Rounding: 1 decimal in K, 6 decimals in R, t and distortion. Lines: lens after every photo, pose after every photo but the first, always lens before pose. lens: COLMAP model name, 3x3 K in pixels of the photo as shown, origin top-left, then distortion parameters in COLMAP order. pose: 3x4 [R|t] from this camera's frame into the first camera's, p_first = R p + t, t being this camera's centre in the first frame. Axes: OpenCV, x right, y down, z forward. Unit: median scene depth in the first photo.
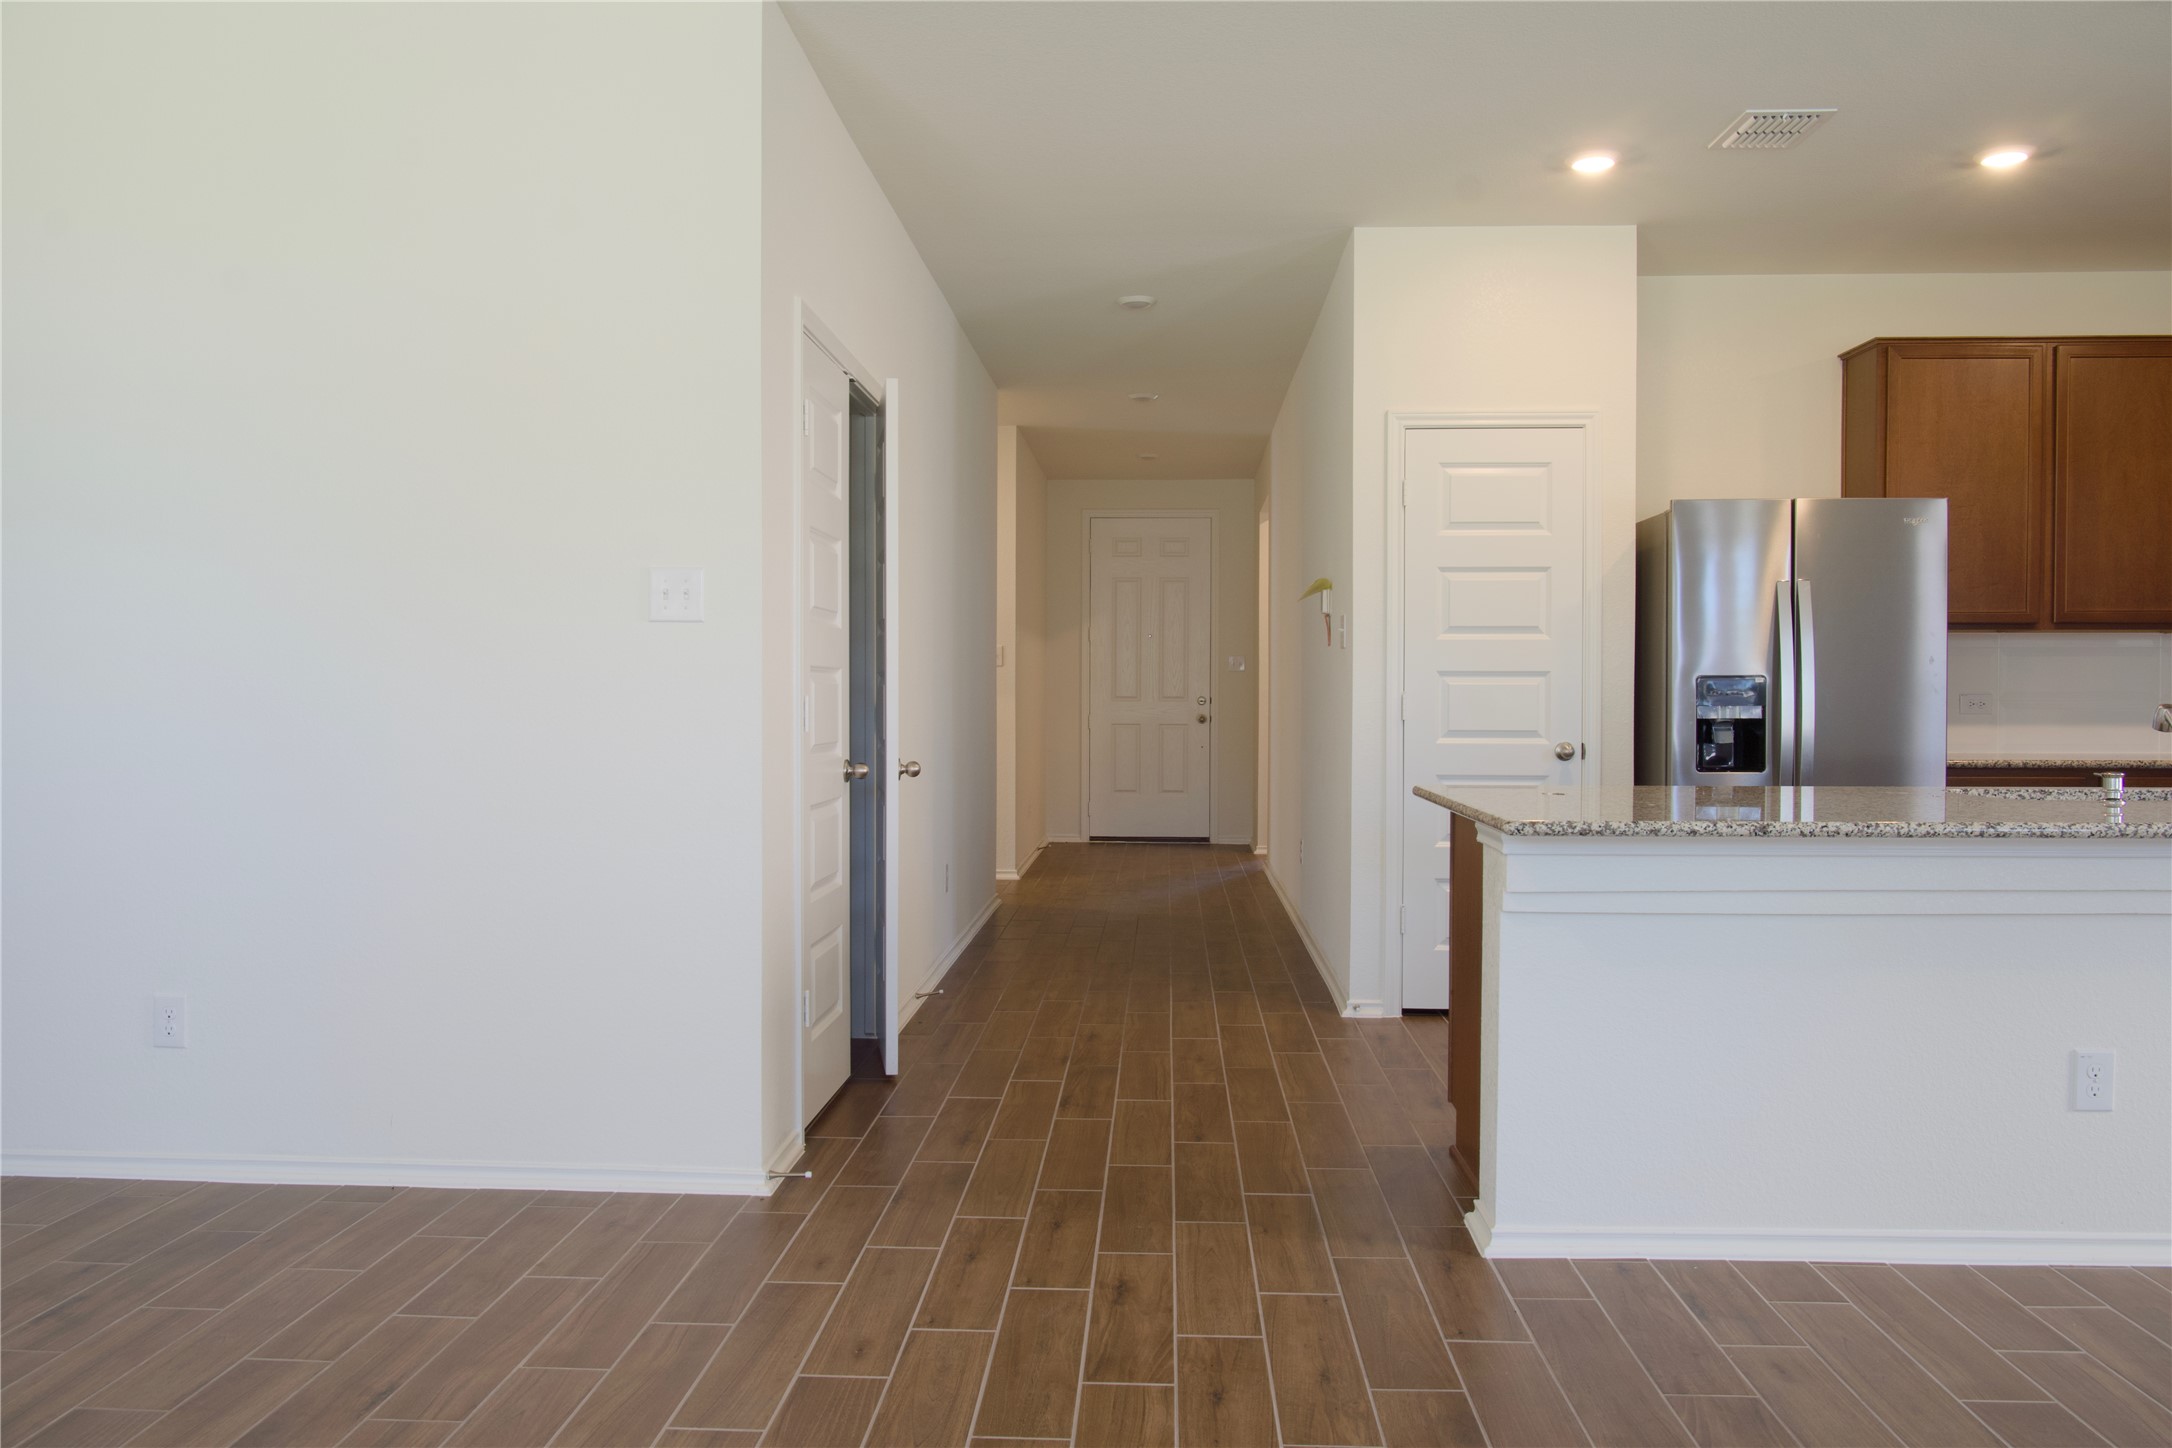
lens RADIAL K [[1587.9, 0, 1086.7], [0, 1587.9, 717.5], [0, 0, 1]] dist [-0.013916, 0.003260]
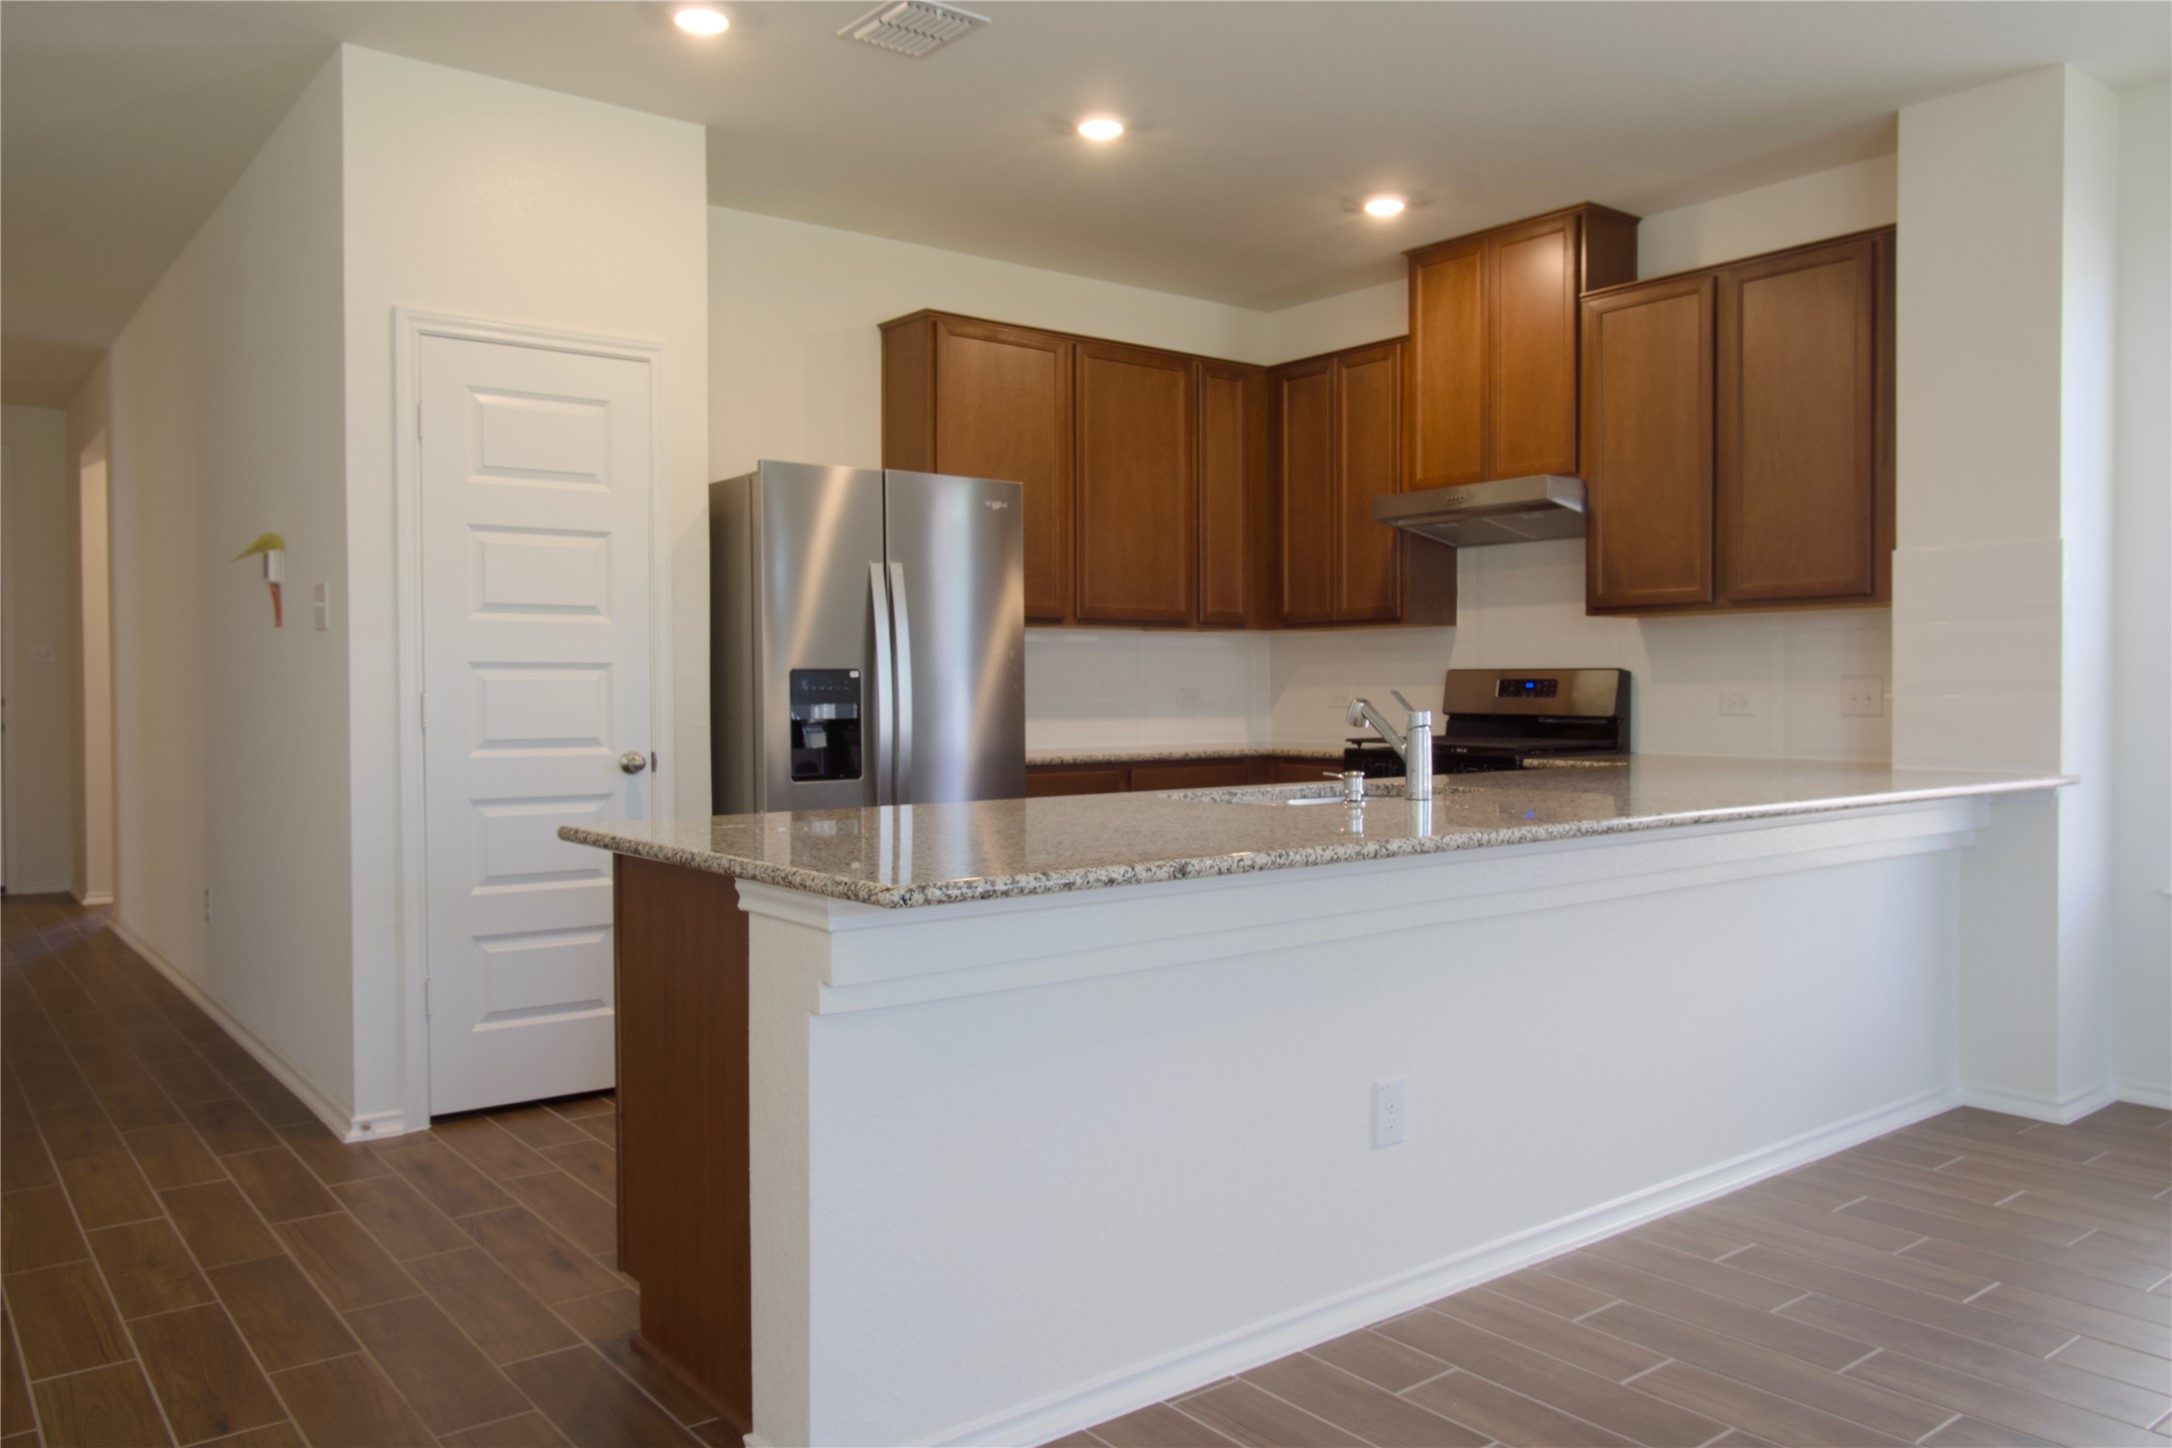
lens RADIAL K [[1587.9, 0, 1085.6], [0, 1587.9, 724.5], [0, 0, 1]] dist [-0.013916, 0.003260]
pose [[0.755000, -0.018753, 0.655457, -0.054284], [0.014612, 0.999824, 0.011775, -0.004227], [-0.655562, 0.000688, 0.755141, 0.251155]]
